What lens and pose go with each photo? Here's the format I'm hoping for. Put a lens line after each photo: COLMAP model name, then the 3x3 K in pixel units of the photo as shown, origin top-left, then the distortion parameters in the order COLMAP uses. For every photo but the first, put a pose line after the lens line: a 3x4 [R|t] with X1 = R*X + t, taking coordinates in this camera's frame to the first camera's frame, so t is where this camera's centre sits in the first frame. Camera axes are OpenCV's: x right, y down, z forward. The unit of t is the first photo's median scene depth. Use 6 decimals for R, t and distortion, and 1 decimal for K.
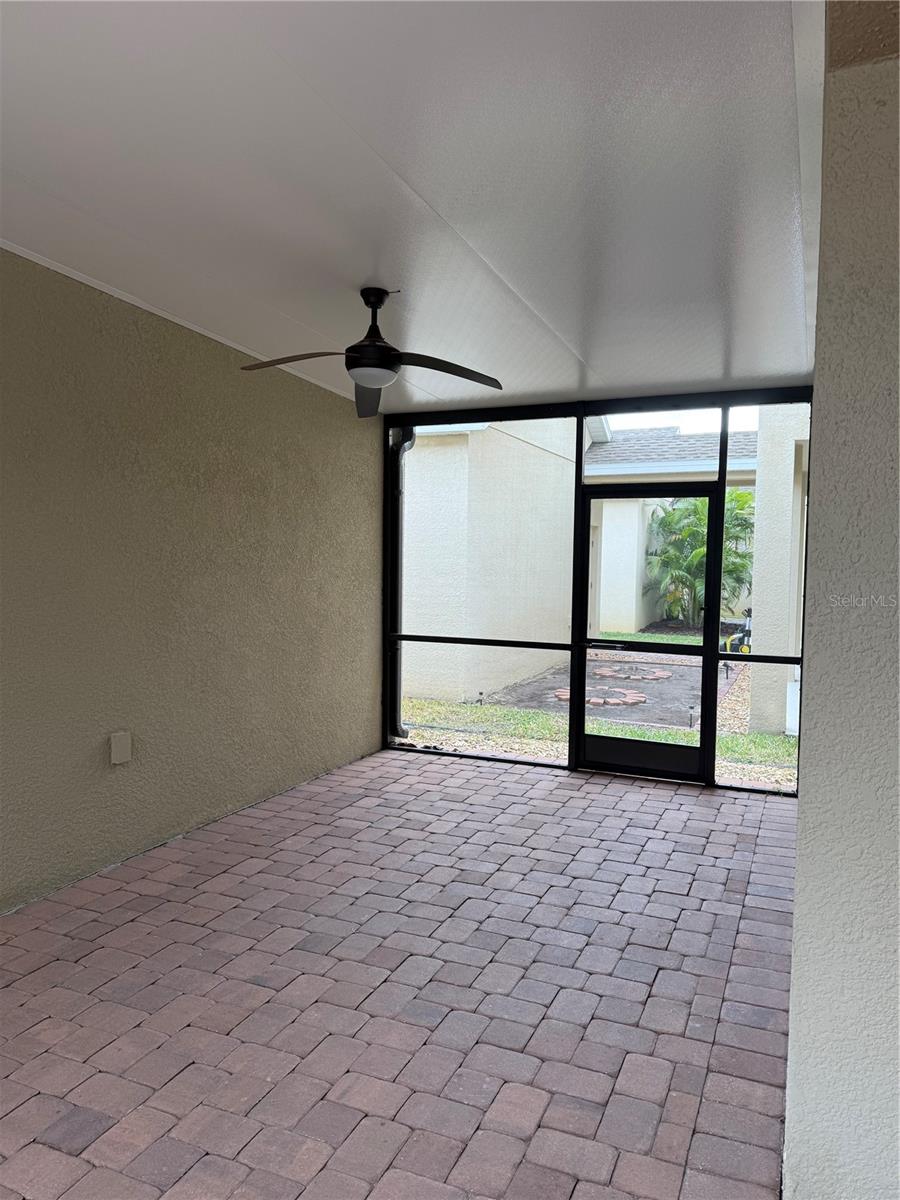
lens RADIAL K [[840.2, 0, 453.9], [0, 840.2, 595.6], [0, 0, 1]] dist [0.034617, -0.053364]
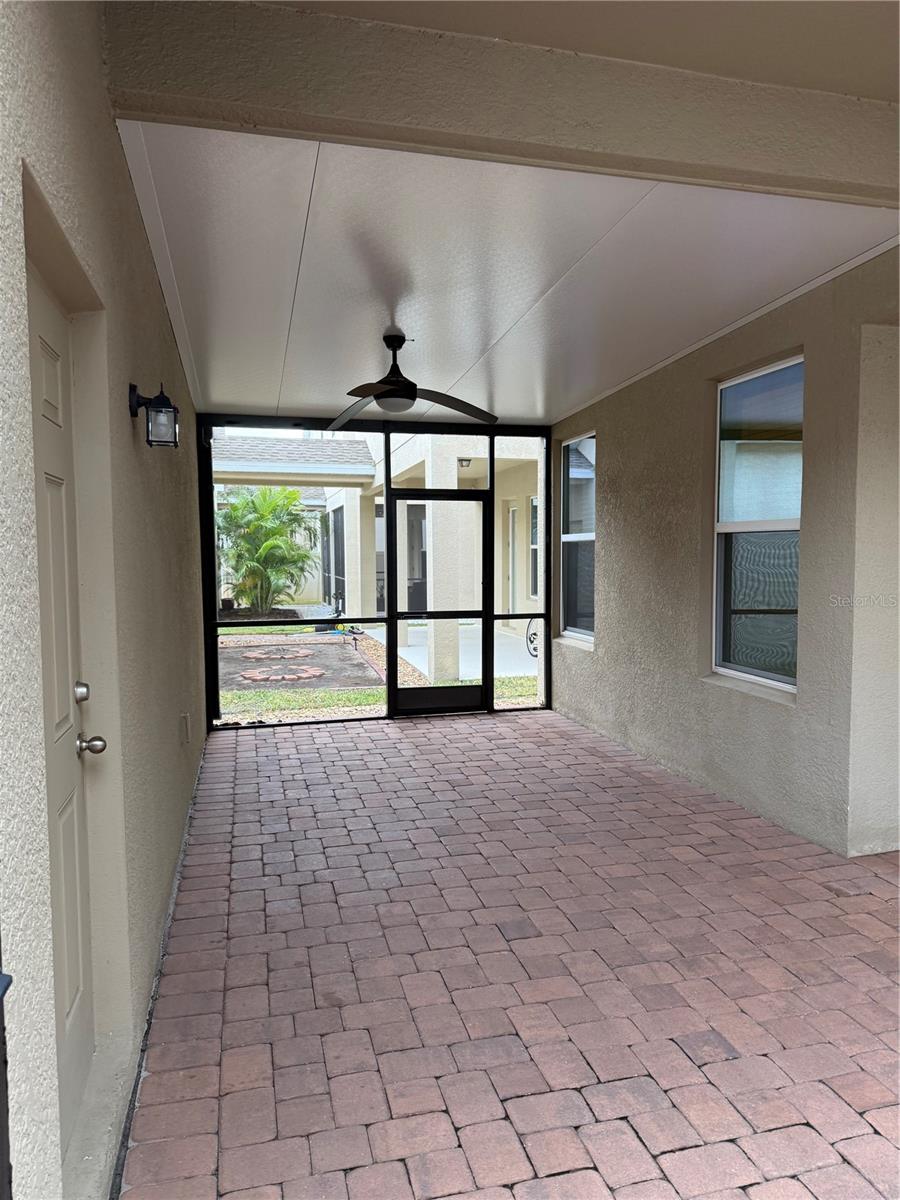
lens RADIAL K [[840.2, 0, 453.9], [0, 840.2, 595.6], [0, 0, 1]] dist [0.034617, -0.053364]
pose [[0.798132, -0.059326, 0.599555, -0.605623], [0.055897, 0.998139, 0.024355, 0.003591], [-0.599885, 0.014074, 0.799963, -0.051856]]
